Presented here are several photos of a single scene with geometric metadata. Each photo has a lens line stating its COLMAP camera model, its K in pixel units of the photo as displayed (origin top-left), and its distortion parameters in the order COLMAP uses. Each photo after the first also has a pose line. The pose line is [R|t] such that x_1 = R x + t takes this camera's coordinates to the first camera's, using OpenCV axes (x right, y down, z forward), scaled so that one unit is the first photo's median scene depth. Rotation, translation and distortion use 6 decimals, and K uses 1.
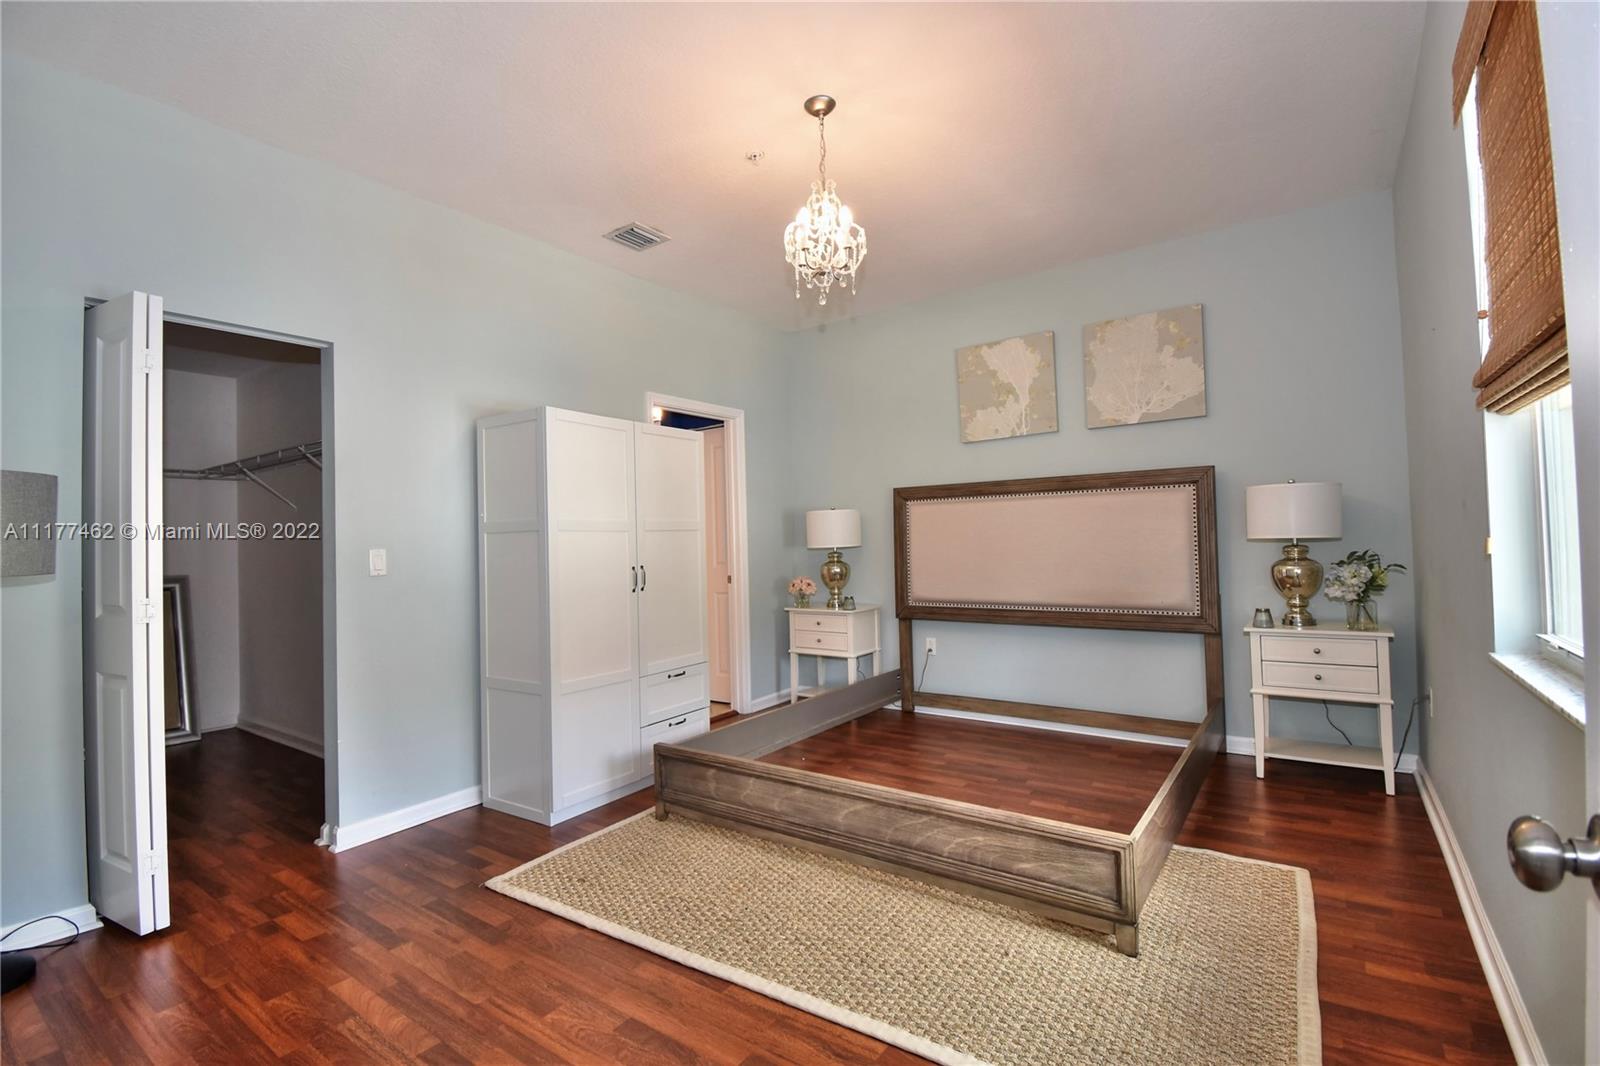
lens RADIAL K [[701.3, 0, 804.1], [0, 701.3, 529.8], [0, 0, 1]] dist [0.020806, -0.024462]
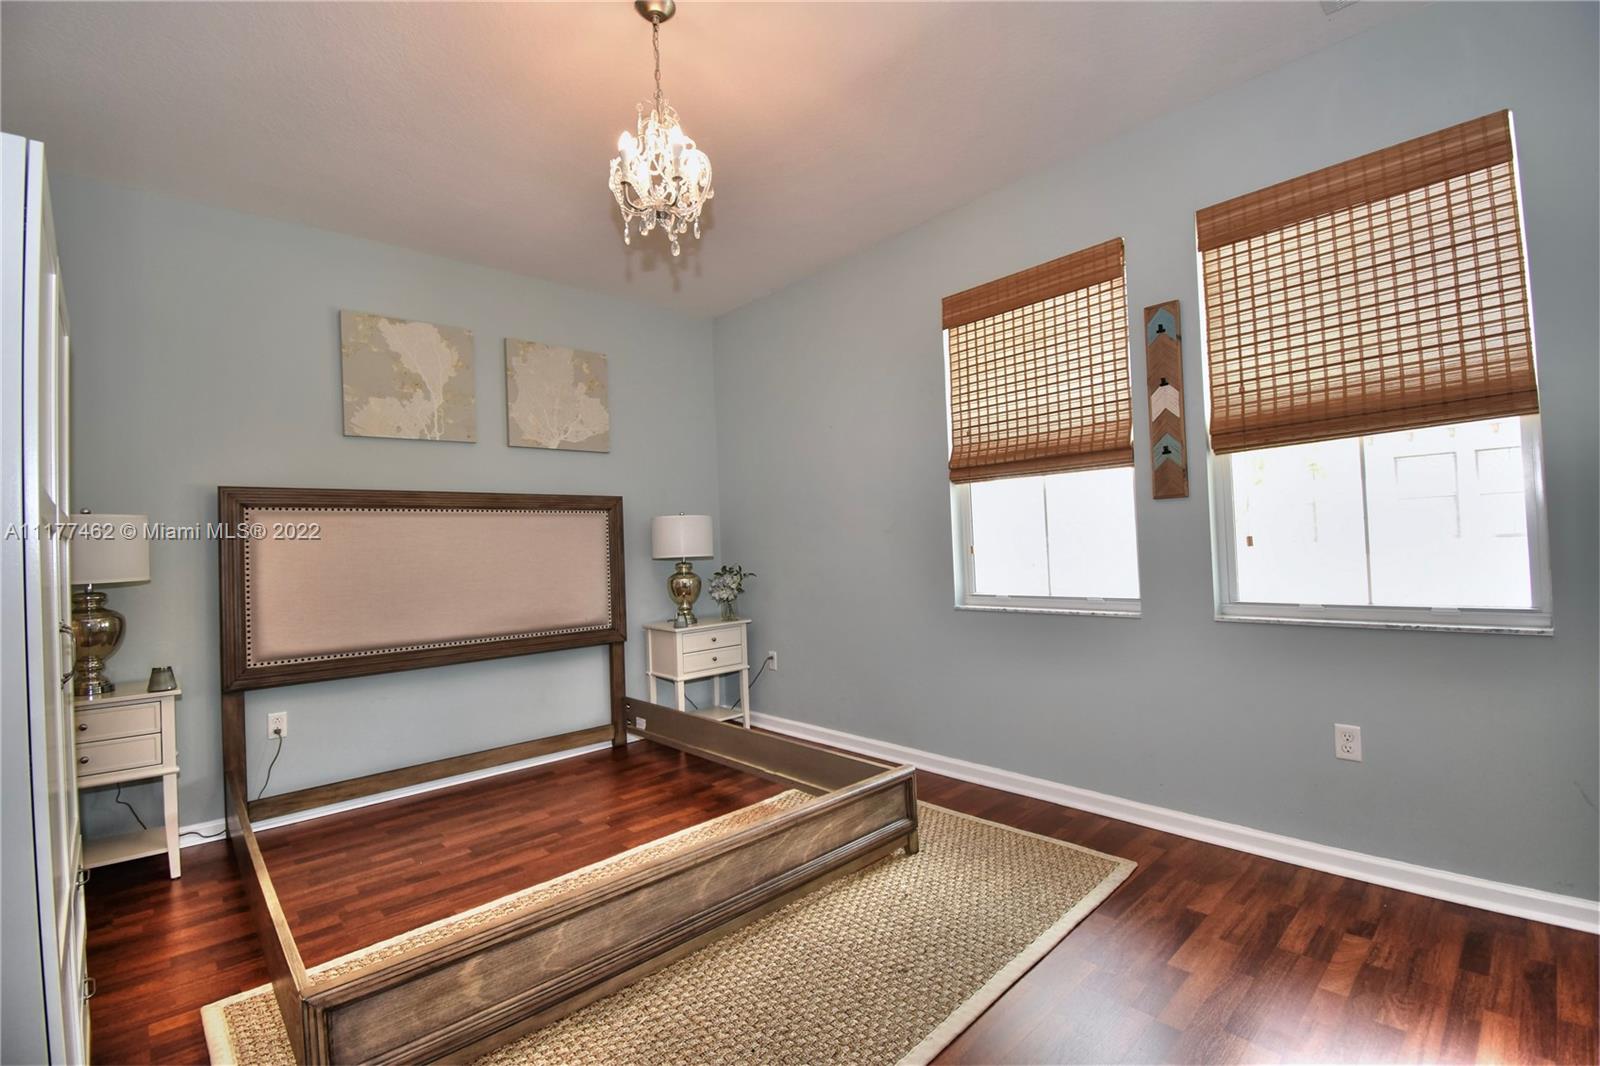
lens RADIAL K [[690.9, 0, 795.2], [0, 690.9, 529.9], [0, 0, 1]] dist [0.020811, -0.023436]
pose [[0.231654, 0.042427, 0.971873, -0.442097], [0.016211, 0.998741, -0.047464, 0.022047], [-0.972663, 0.026750, 0.230675, 0.438755]]
